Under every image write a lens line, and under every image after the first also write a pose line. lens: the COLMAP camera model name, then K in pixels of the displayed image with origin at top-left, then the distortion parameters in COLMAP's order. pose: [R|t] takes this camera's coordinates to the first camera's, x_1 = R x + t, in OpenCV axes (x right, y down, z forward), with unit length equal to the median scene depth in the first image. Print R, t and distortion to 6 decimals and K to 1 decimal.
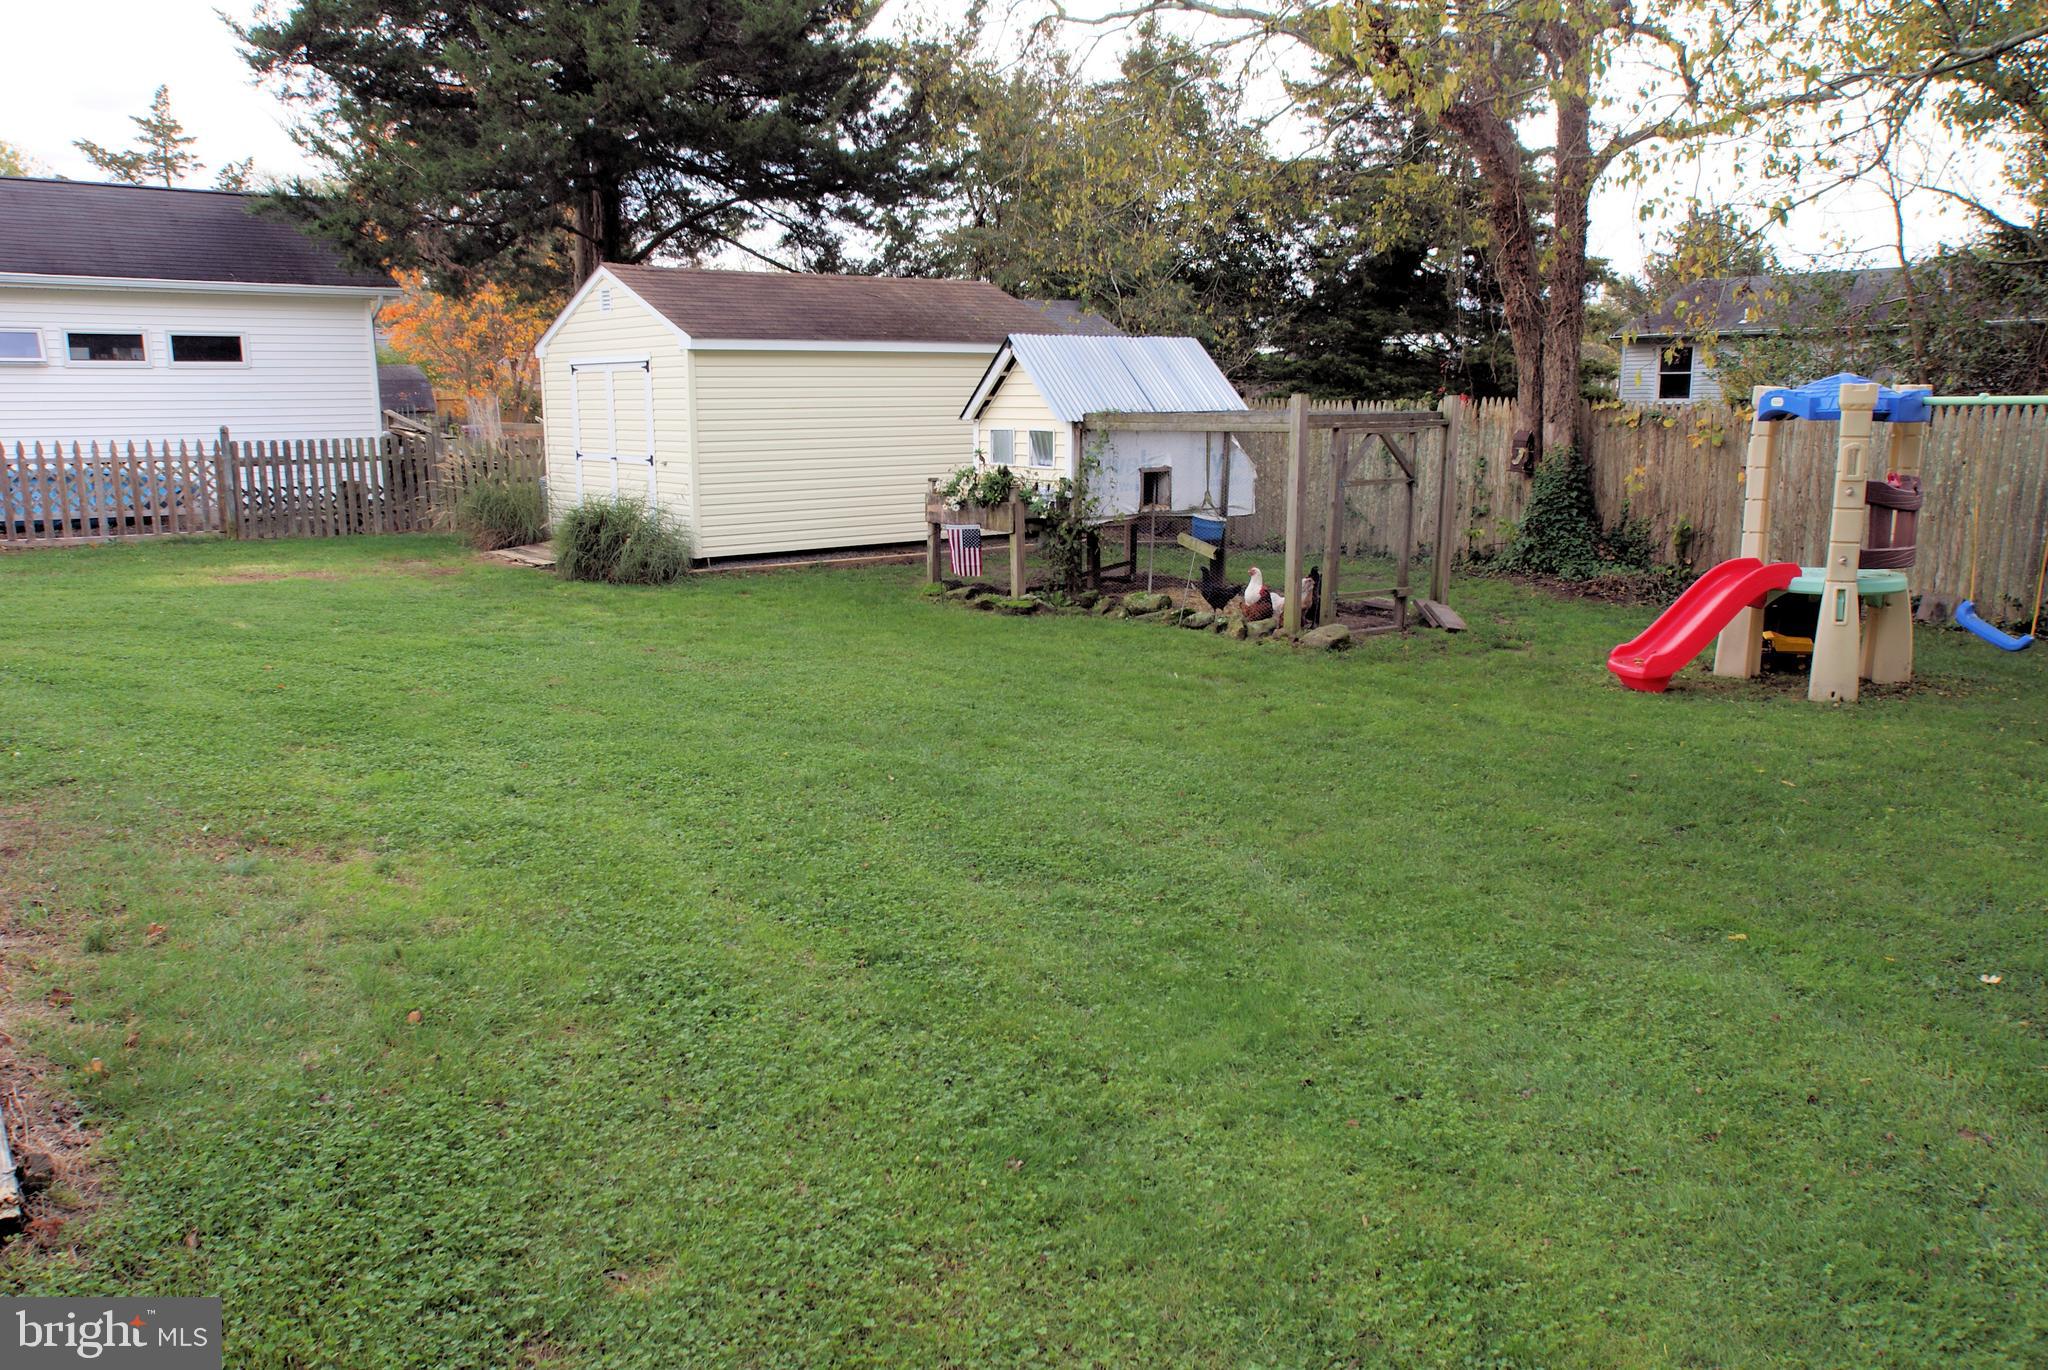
lens RADIAL K [[1520.8, 0, 1028.5], [0, 1520.8, 682.3], [0, 0, 1]] dist [-0.012783, 0.002380]
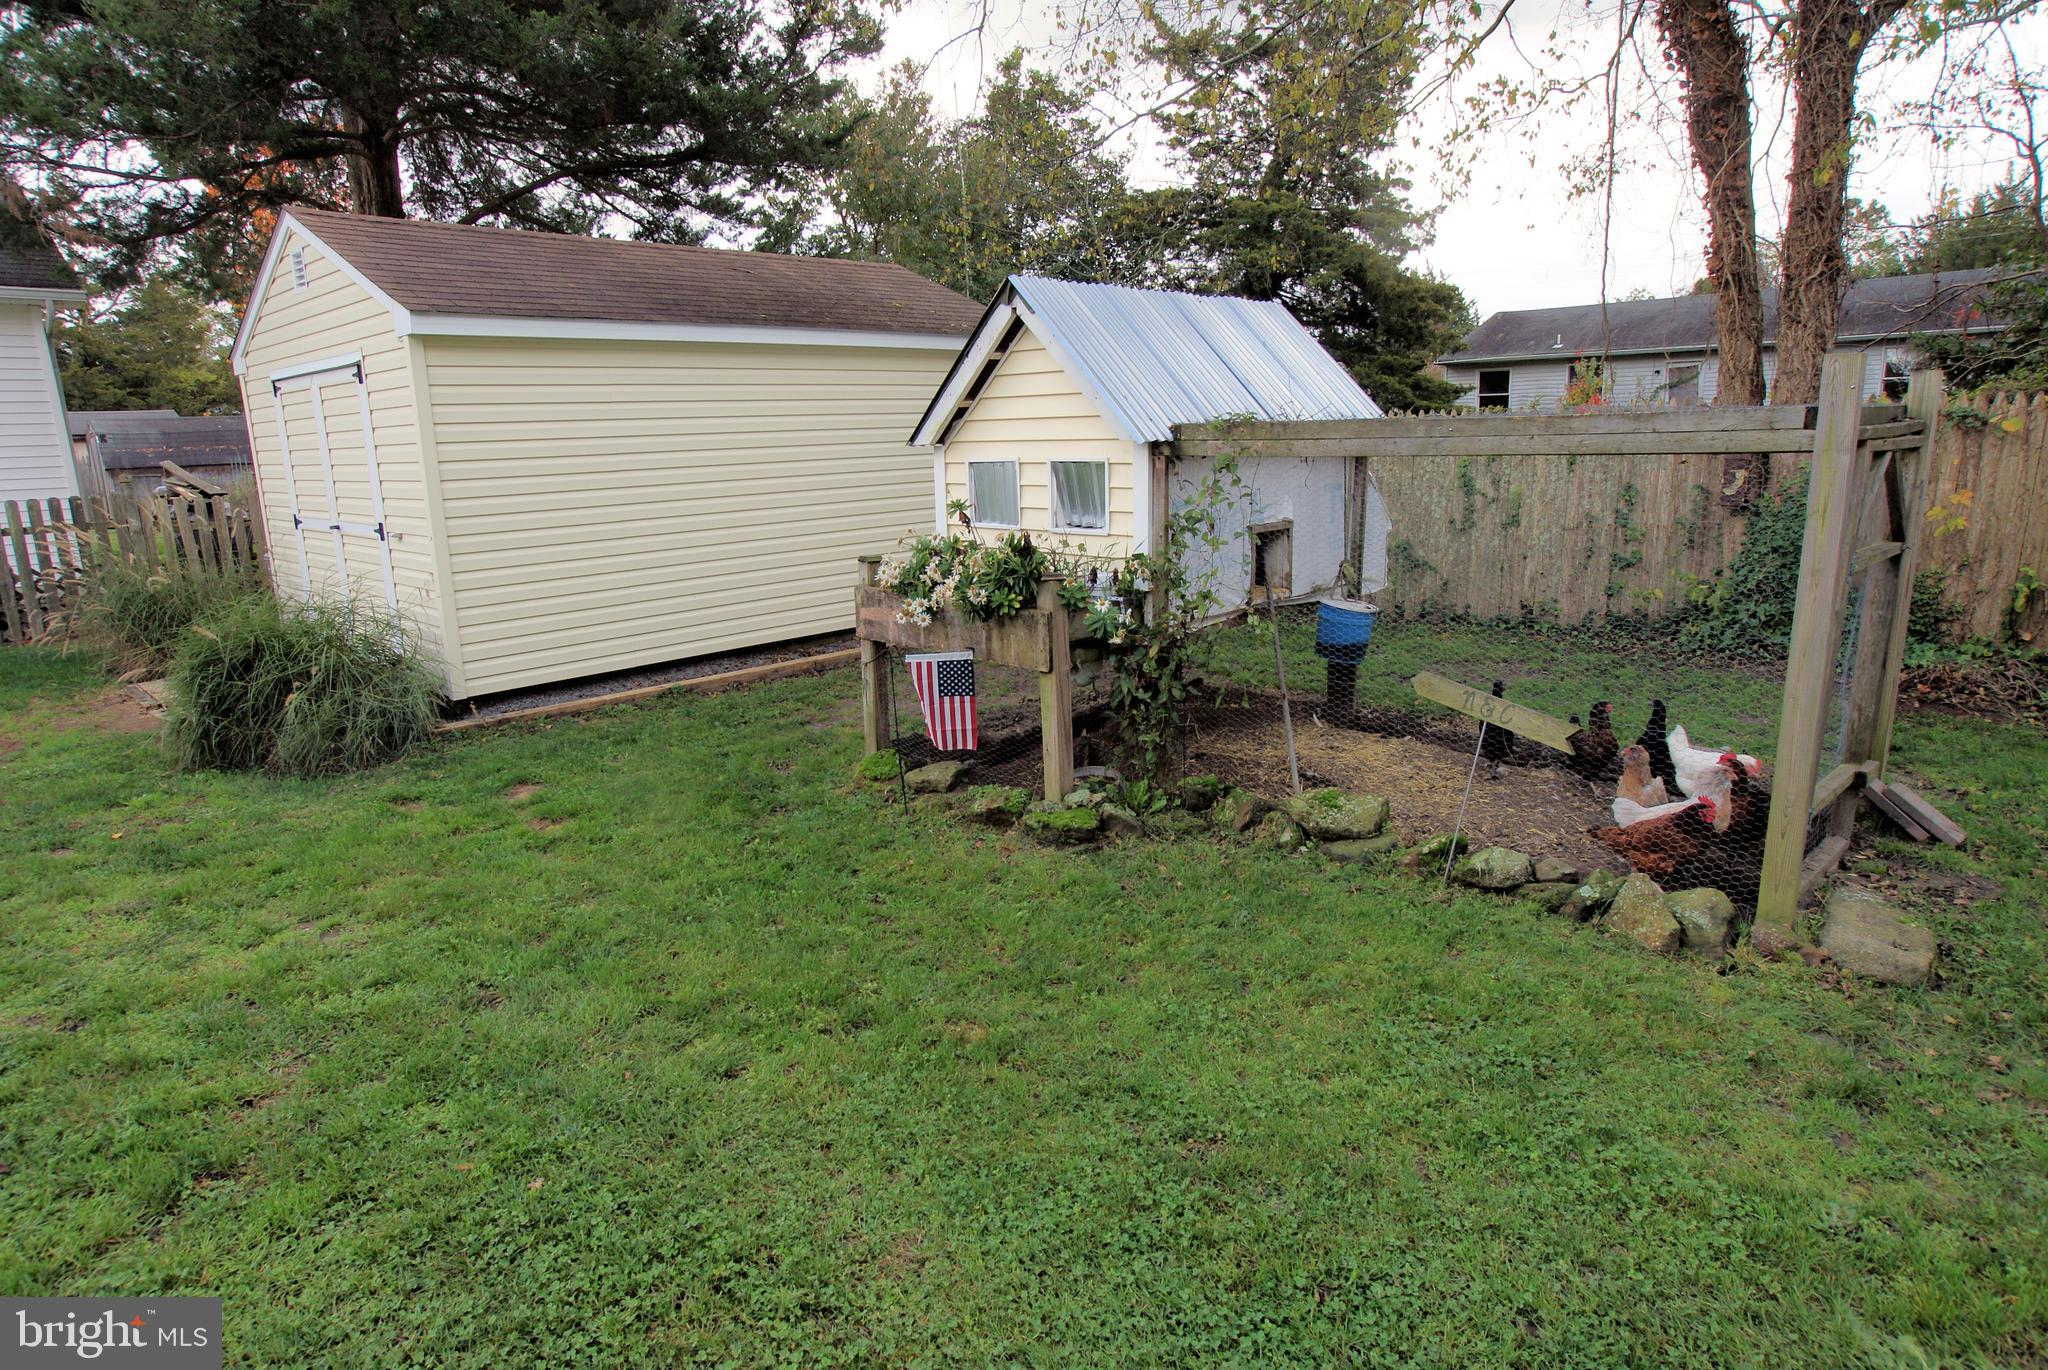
lens RADIAL K [[1199.1, 0, 1014.6], [0, 1199.1, 693.0], [0, 0, 1]] dist [-0.029755, 0.000575]
pose [[0.993782, -0.047610, 0.100654, -0.055126], [0.044910, 0.998572, 0.028920, -0.094186], [-0.101888, -0.024220, 0.994501, 0.563044]]
